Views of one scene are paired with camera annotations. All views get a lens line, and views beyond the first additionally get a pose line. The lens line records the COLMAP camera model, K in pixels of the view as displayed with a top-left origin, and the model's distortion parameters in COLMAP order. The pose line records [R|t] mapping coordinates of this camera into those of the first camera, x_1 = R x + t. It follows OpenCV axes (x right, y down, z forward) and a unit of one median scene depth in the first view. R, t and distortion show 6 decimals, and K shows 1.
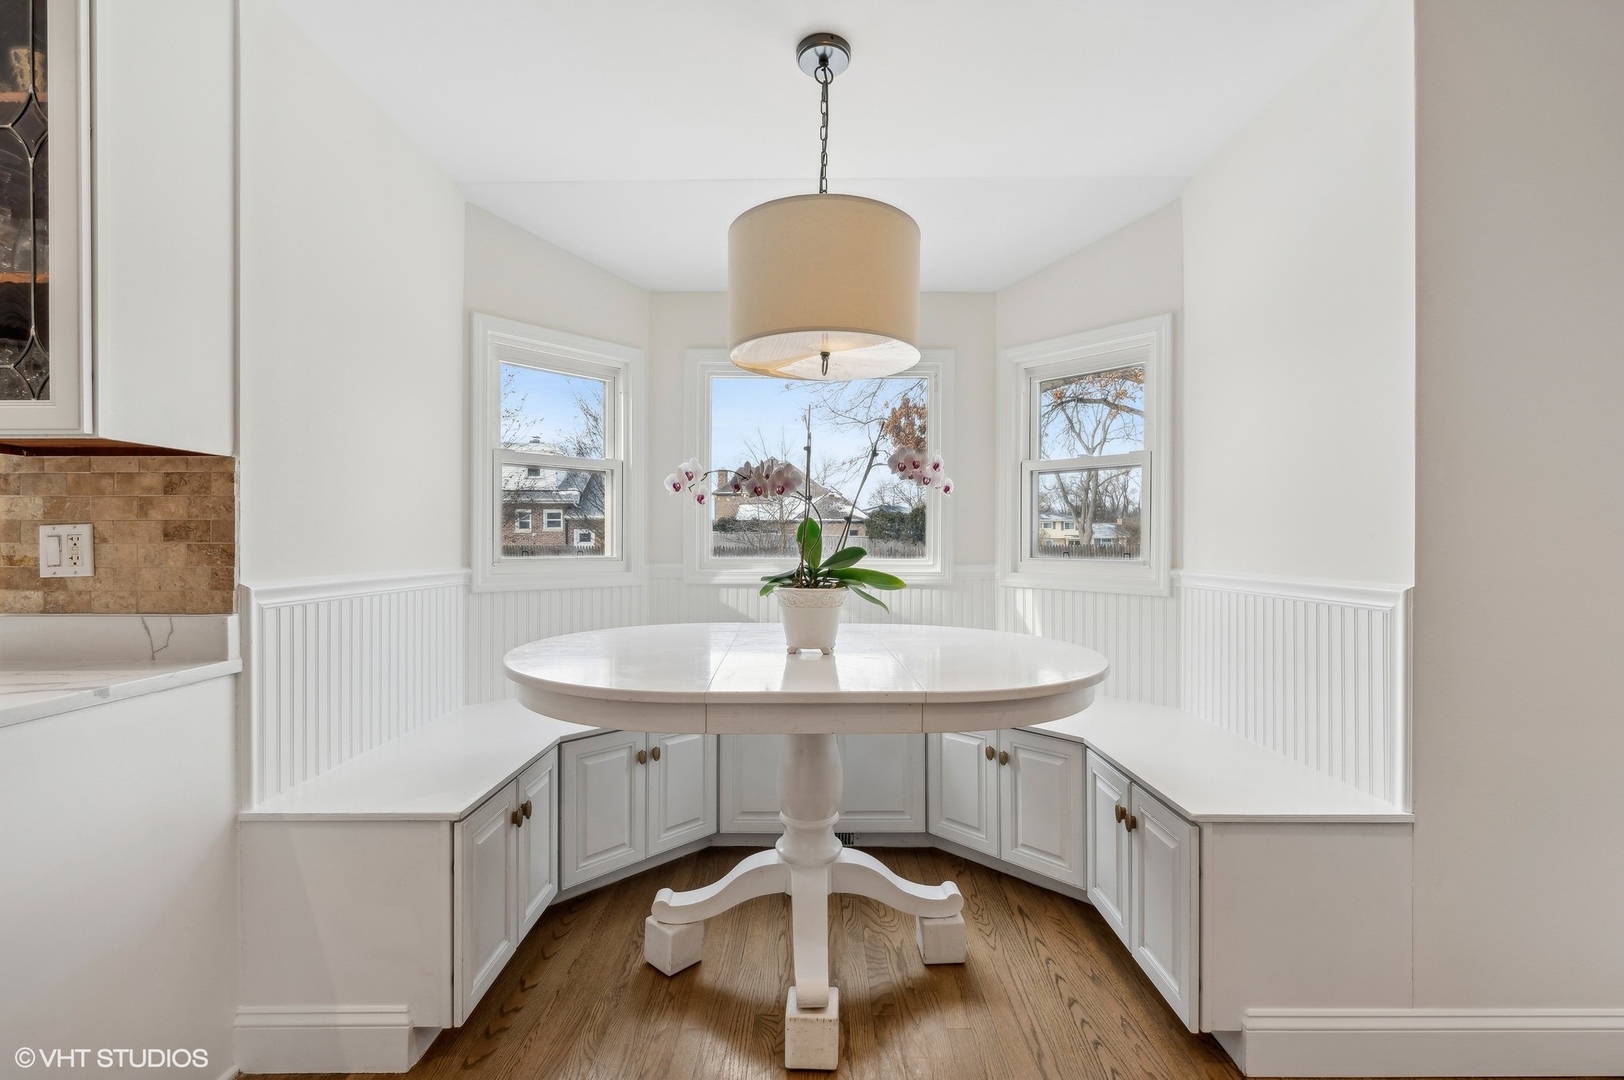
lens RADIAL K [[705.3, 0, 802.4], [0, 705.3, 550.2], [0, 0, 1]] dist [-0.000014, 0.000581]
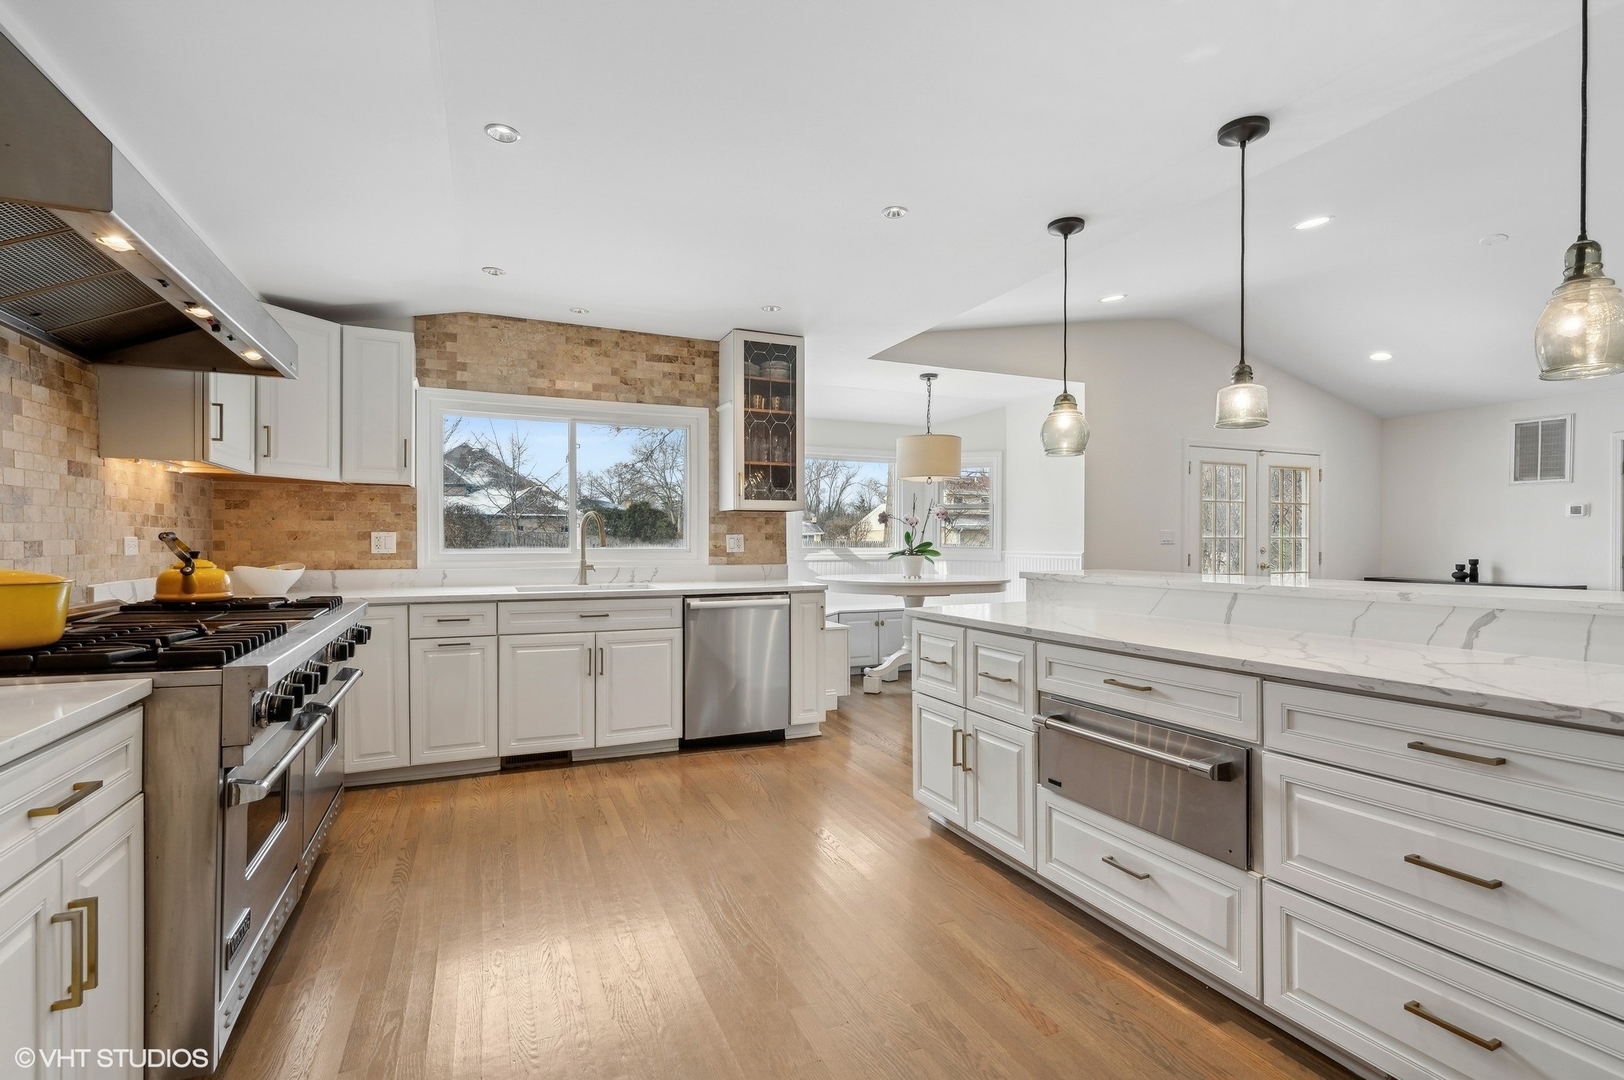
lens RADIAL K [[757.1, 0, 811.2], [0, 757.1, 549.5], [0, 0, 1]] dist [-0.001376, 0.002337]
pose [[0.907191, -0.007066, 0.420660, -1.589476], [0.006106, 0.999975, 0.003628, 0.012995], [-0.420675, -0.000723, 0.907211, -1.520254]]
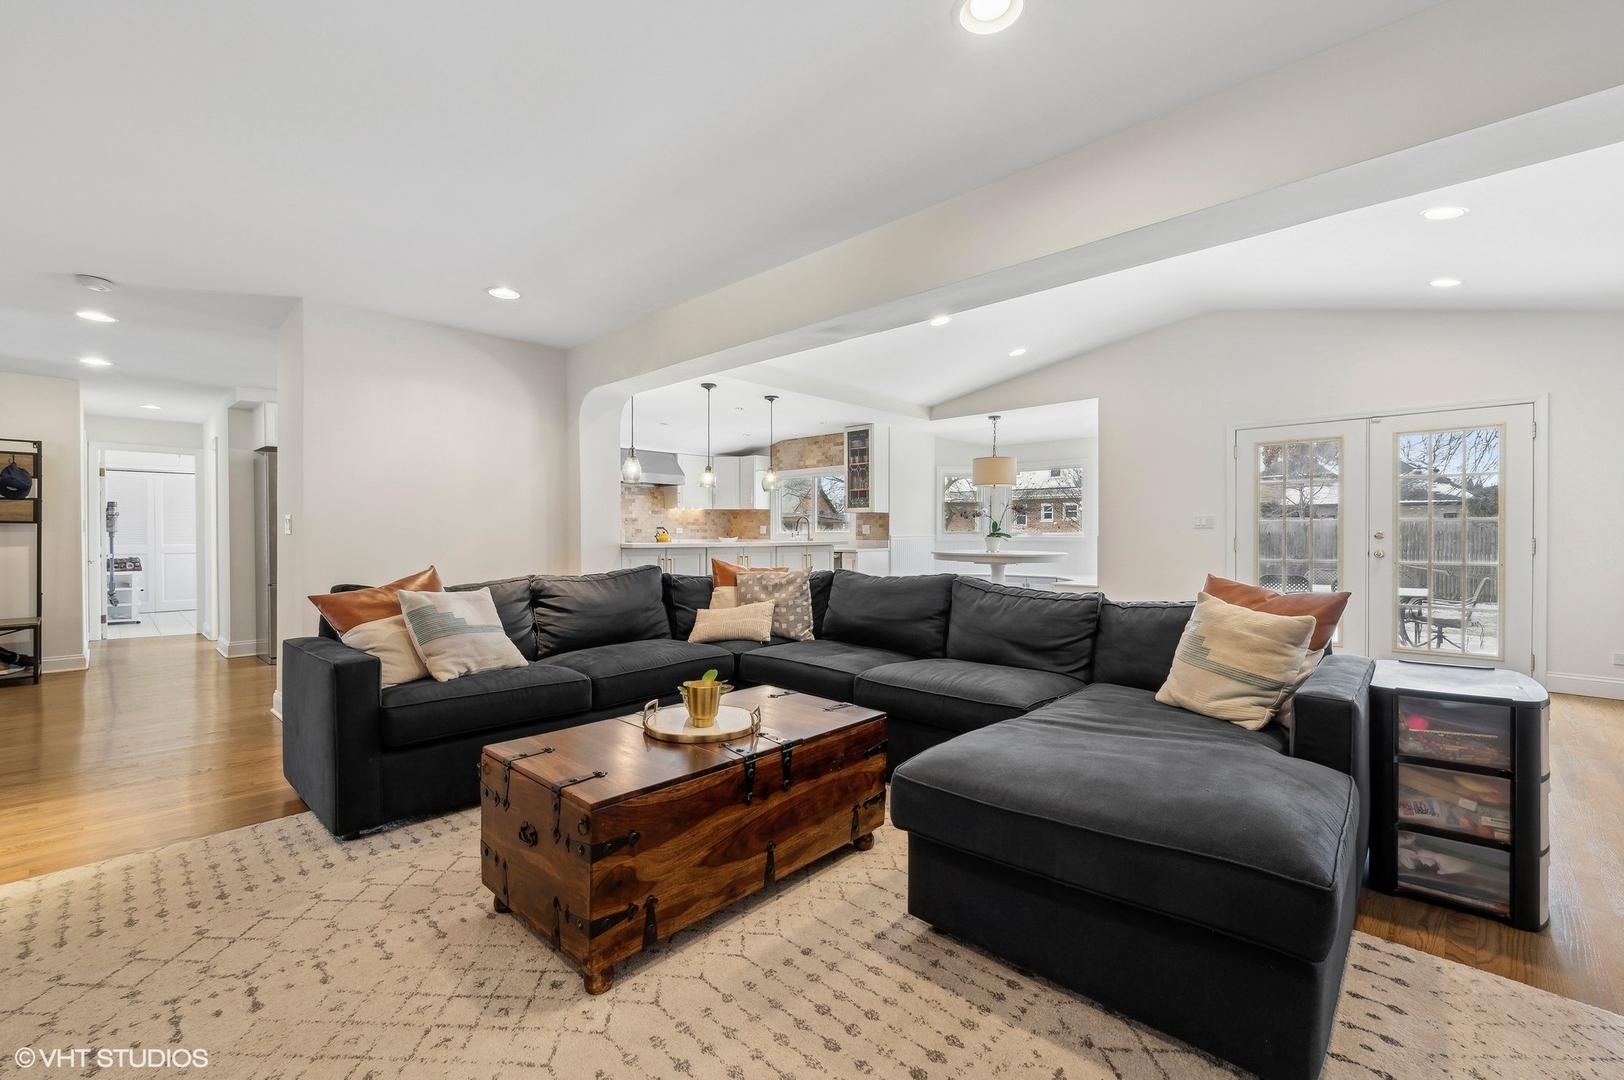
lens RADIAL K [[680.1, 0, 819.1], [0, 680.1, 538.8], [0, 0, 1]] dist [0.000087, -0.000160]
pose [[0.734526, 0.001802, -0.678579, 1.911509], [-0.000288, 0.999997, 0.002343, 0.050287], [0.678581, -0.001526, 0.734524, -2.608618]]
